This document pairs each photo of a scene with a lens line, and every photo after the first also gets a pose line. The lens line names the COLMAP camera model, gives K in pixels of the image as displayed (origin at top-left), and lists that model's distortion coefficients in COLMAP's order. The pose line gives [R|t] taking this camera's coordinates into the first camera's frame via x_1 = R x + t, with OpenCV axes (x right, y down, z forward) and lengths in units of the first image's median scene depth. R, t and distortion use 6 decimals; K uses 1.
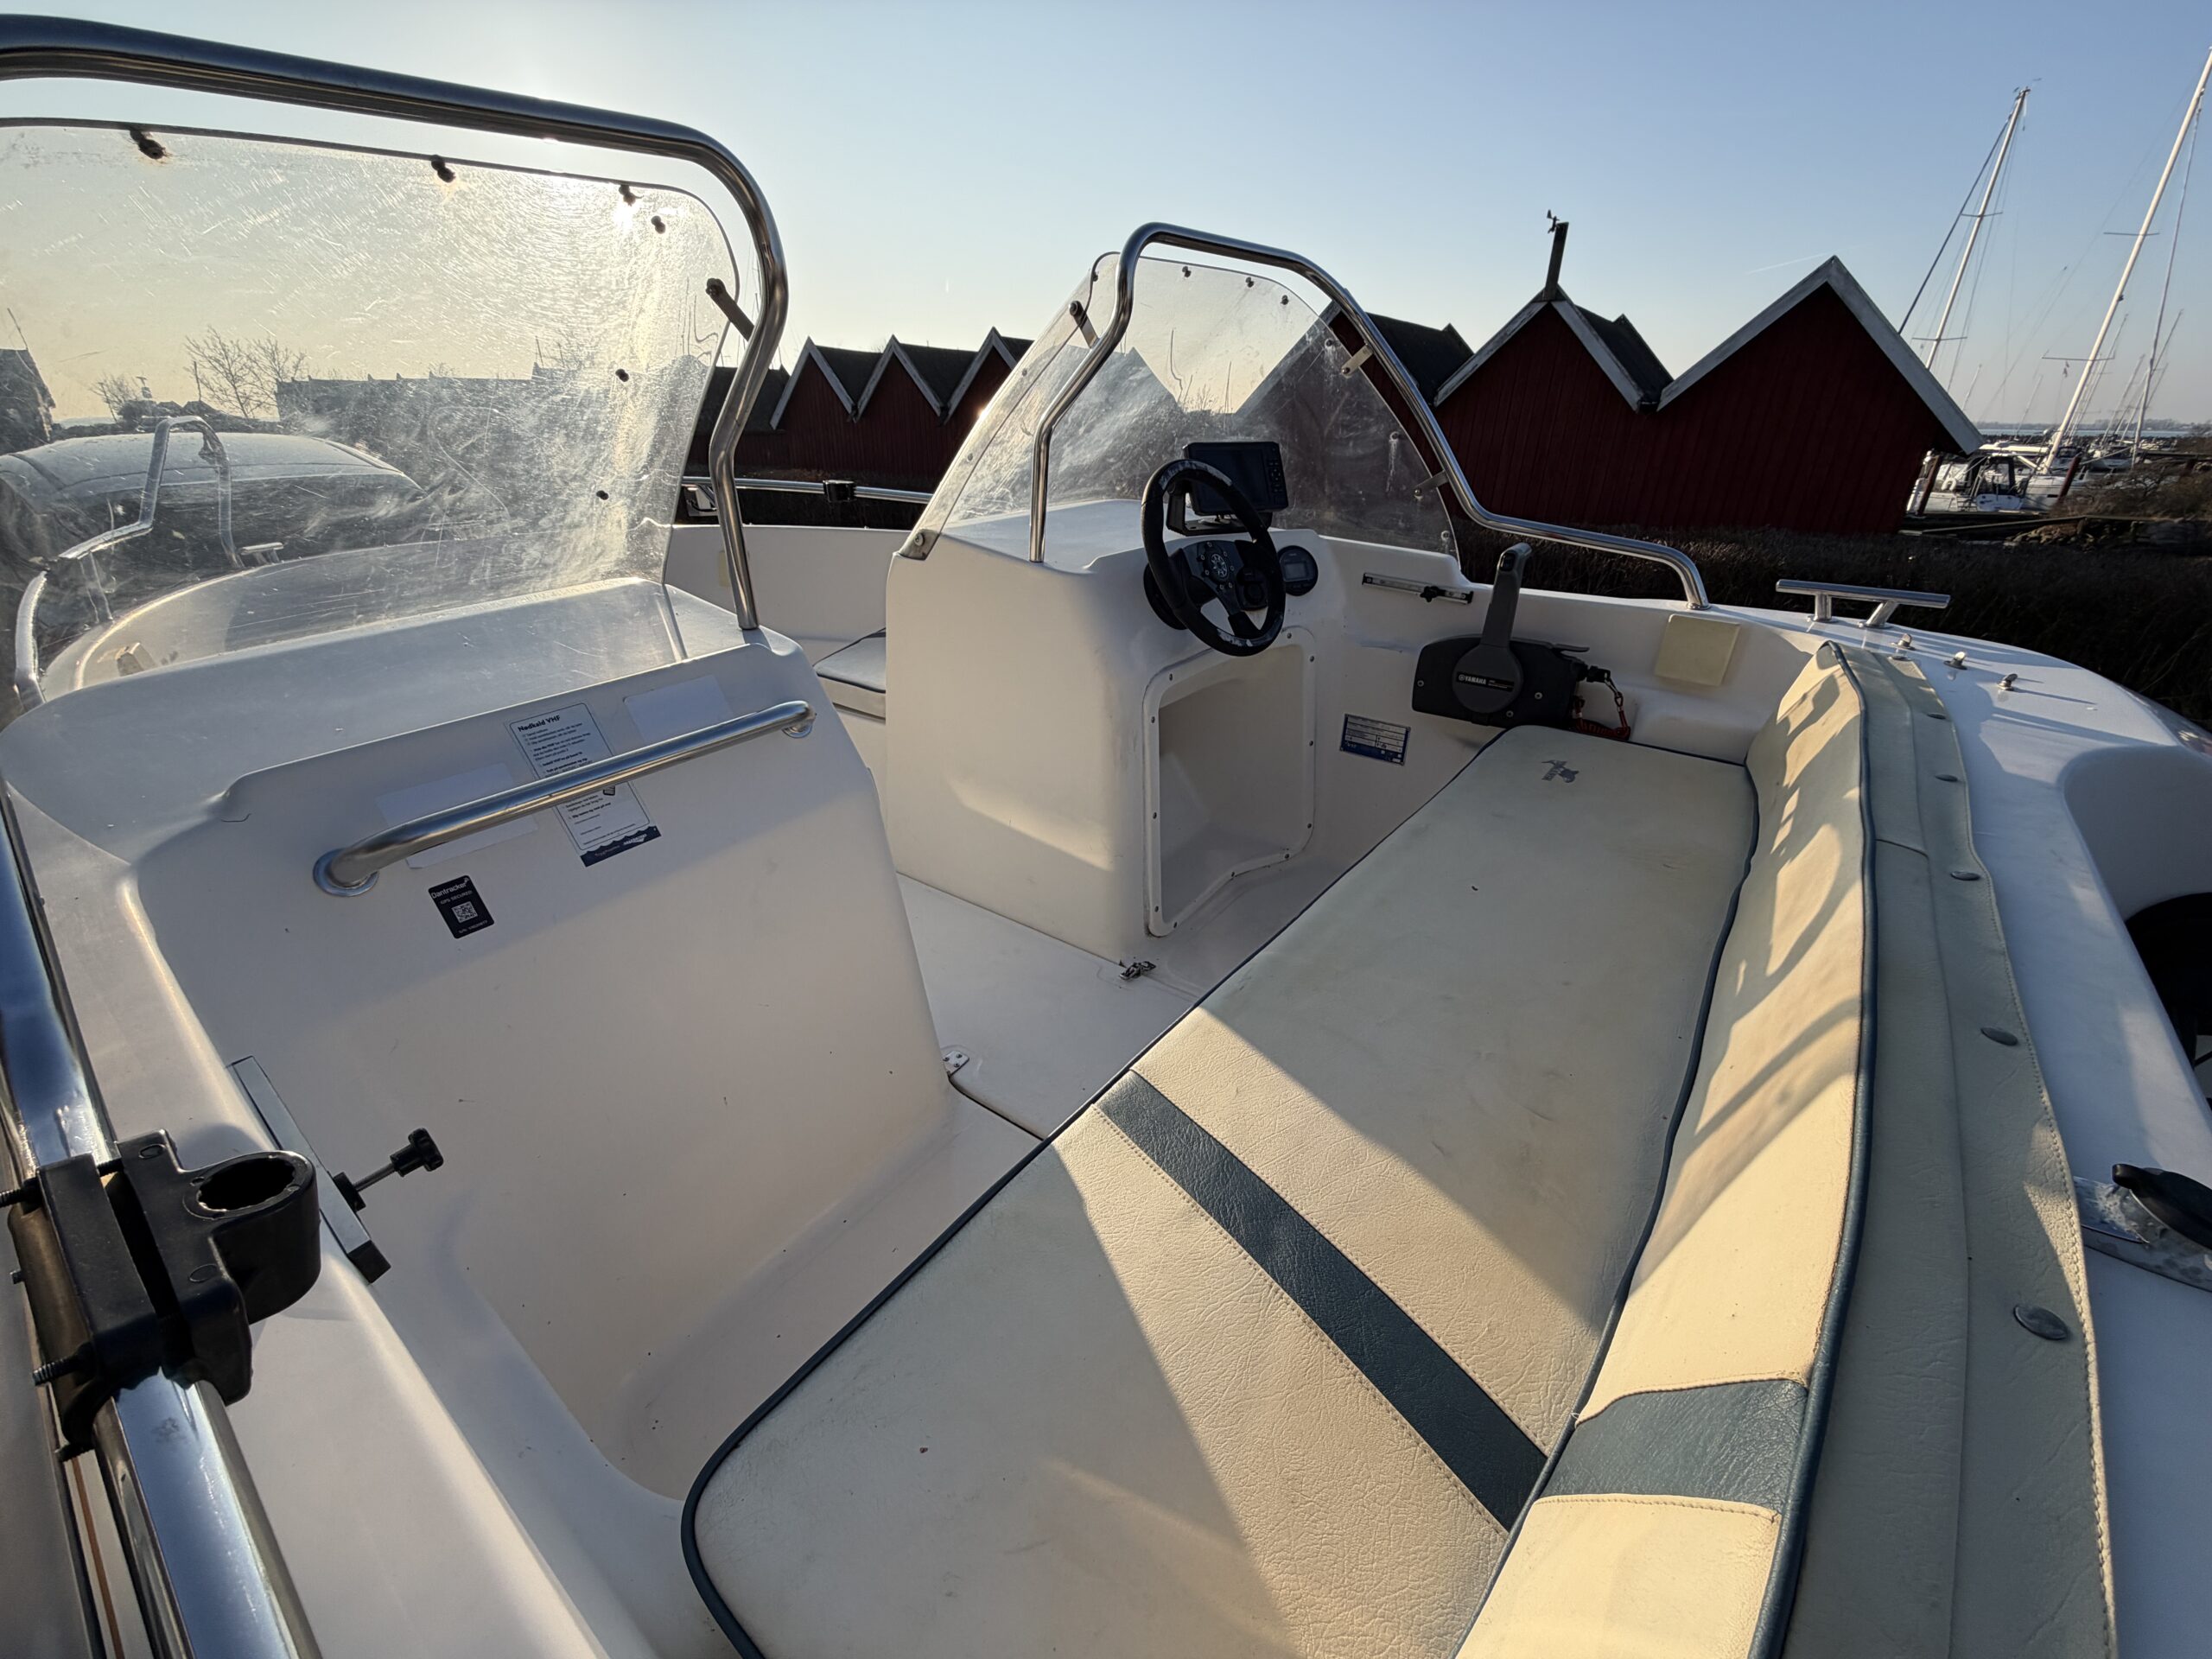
lens RADIAL K [[887.0, 0, 1115.3], [0, 887.0, 826.2], [0, 0, 1]] dist [0.023655, -0.010725]
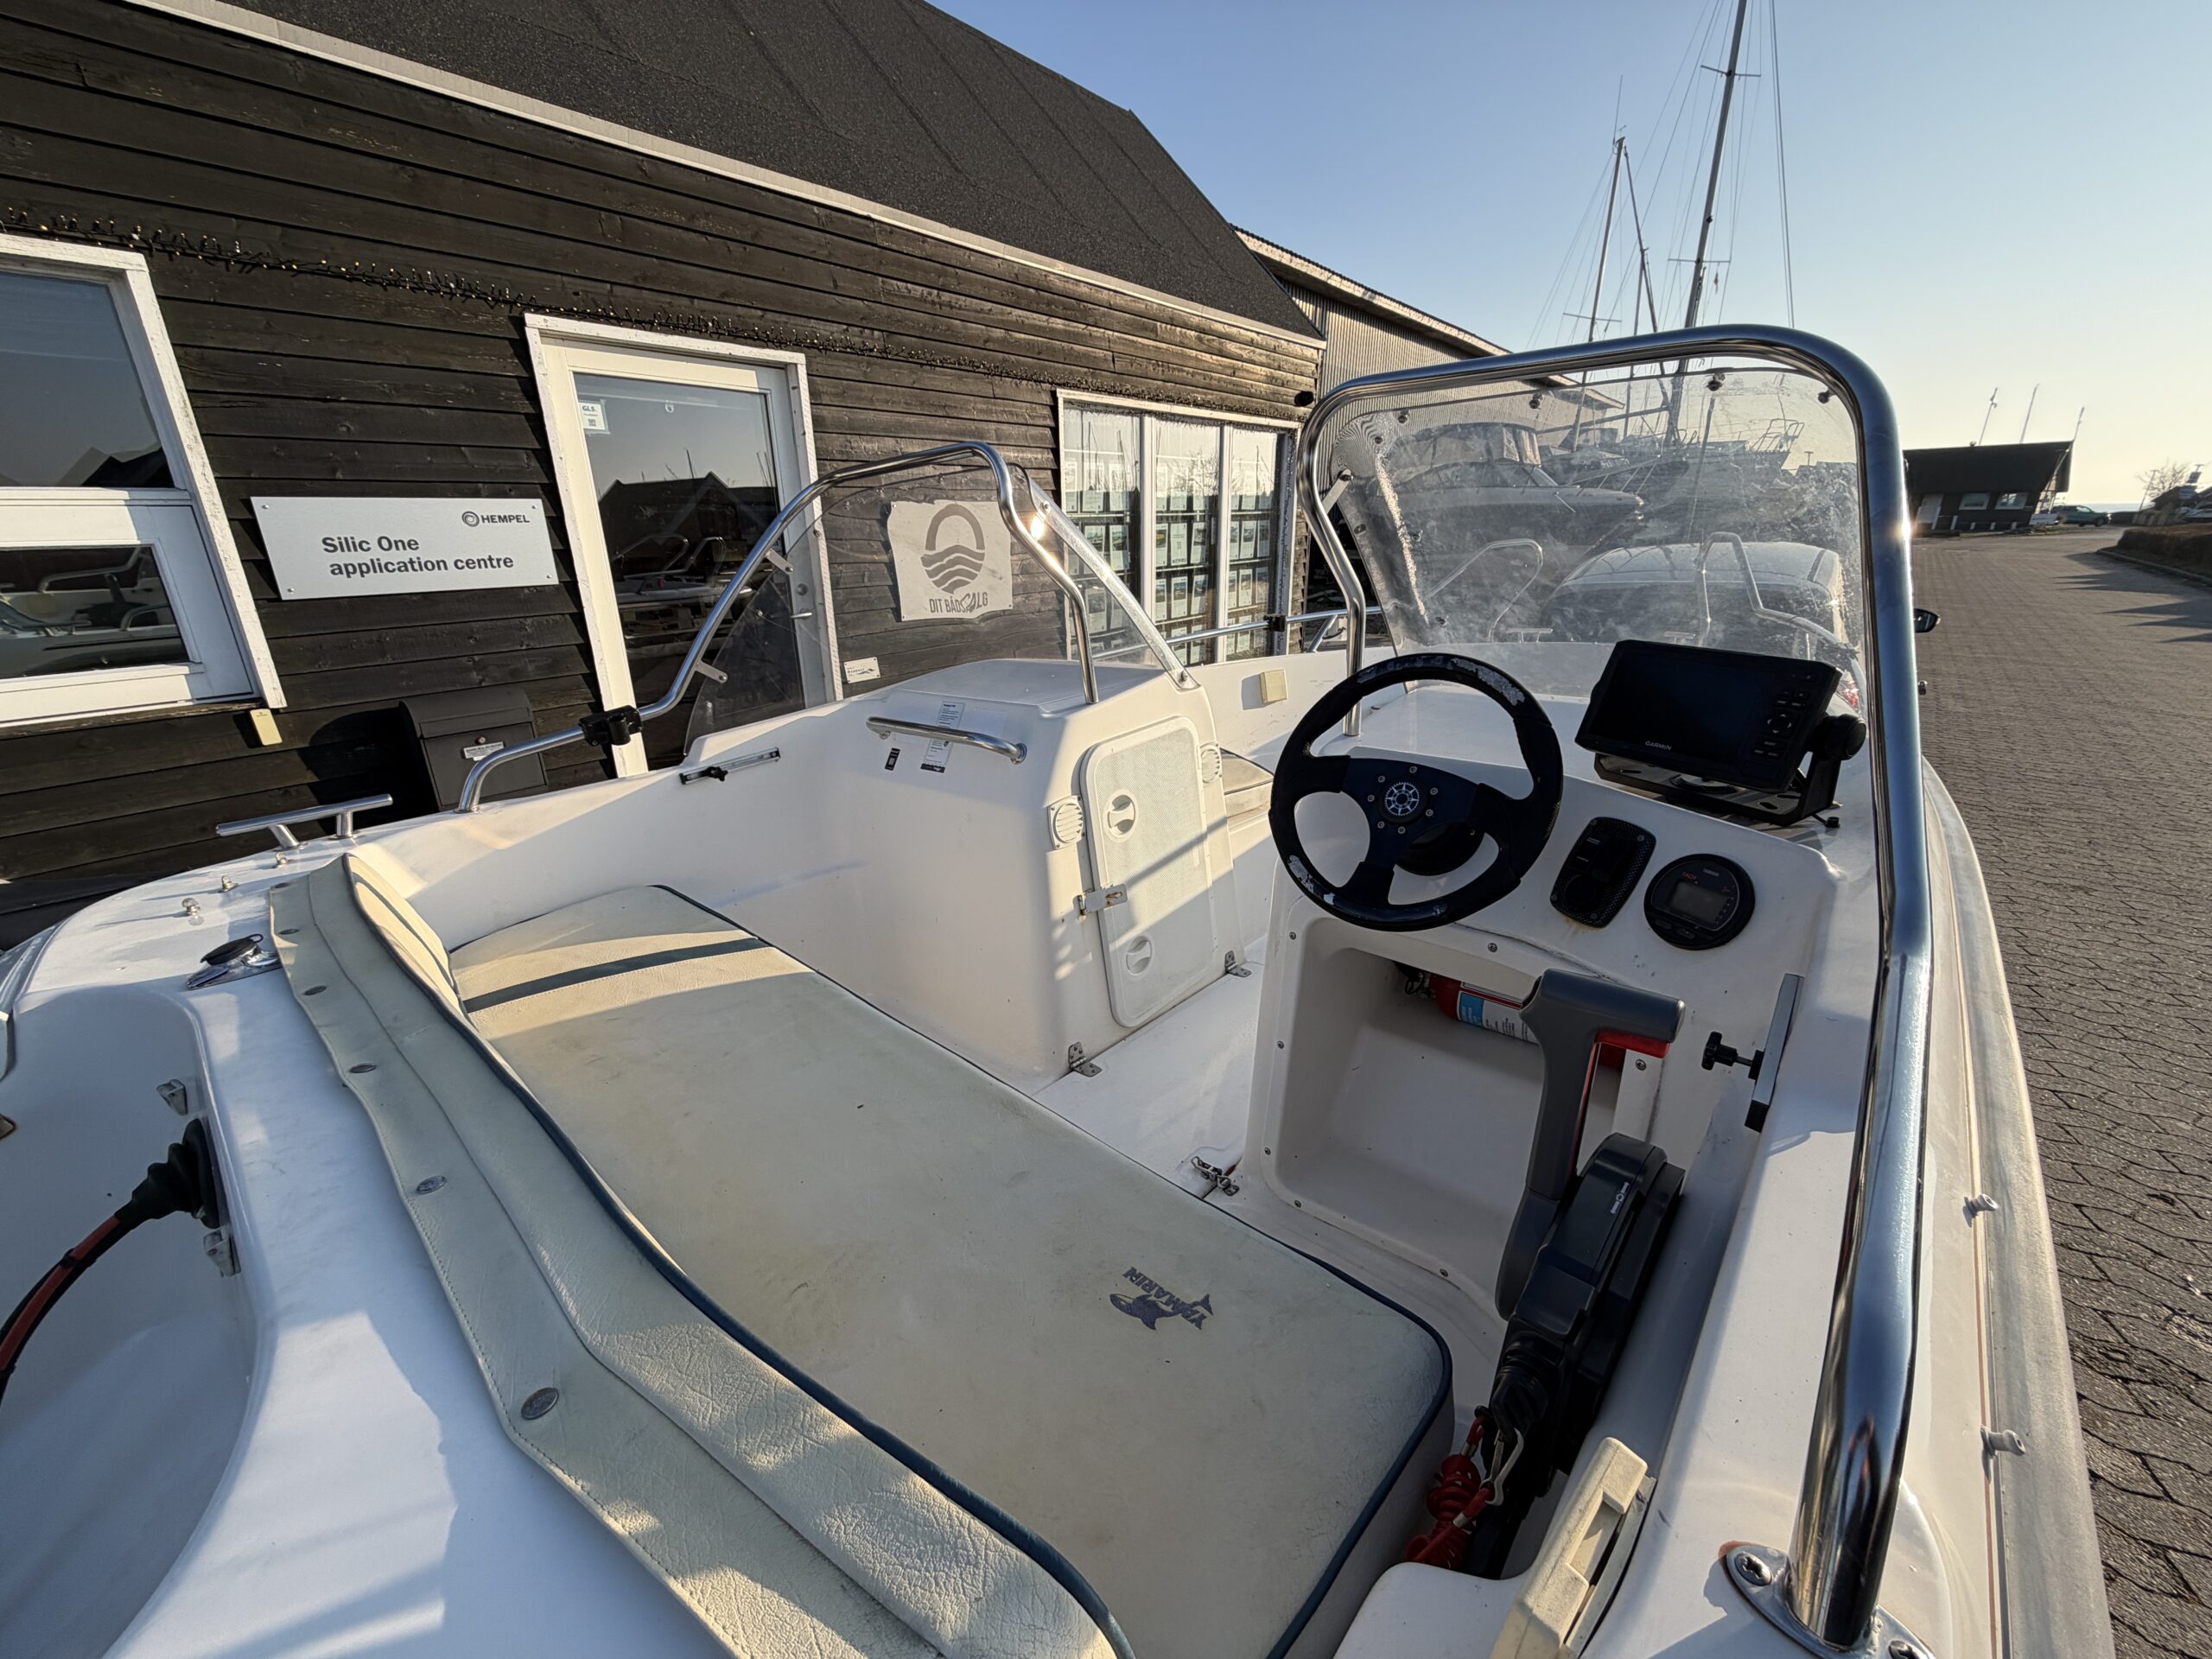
lens RADIAL K [[887.0, 0, 1115.3], [0, 887.0, 826.2], [0, 0, 1]] dist [0.023655, -0.010725]
pose [[-0.088034, 0.335421, -0.937946, 1.406002], [-0.394981, 0.852661, 0.341994, -0.737050], [0.914462, 0.400578, 0.057422, 1.297366]]
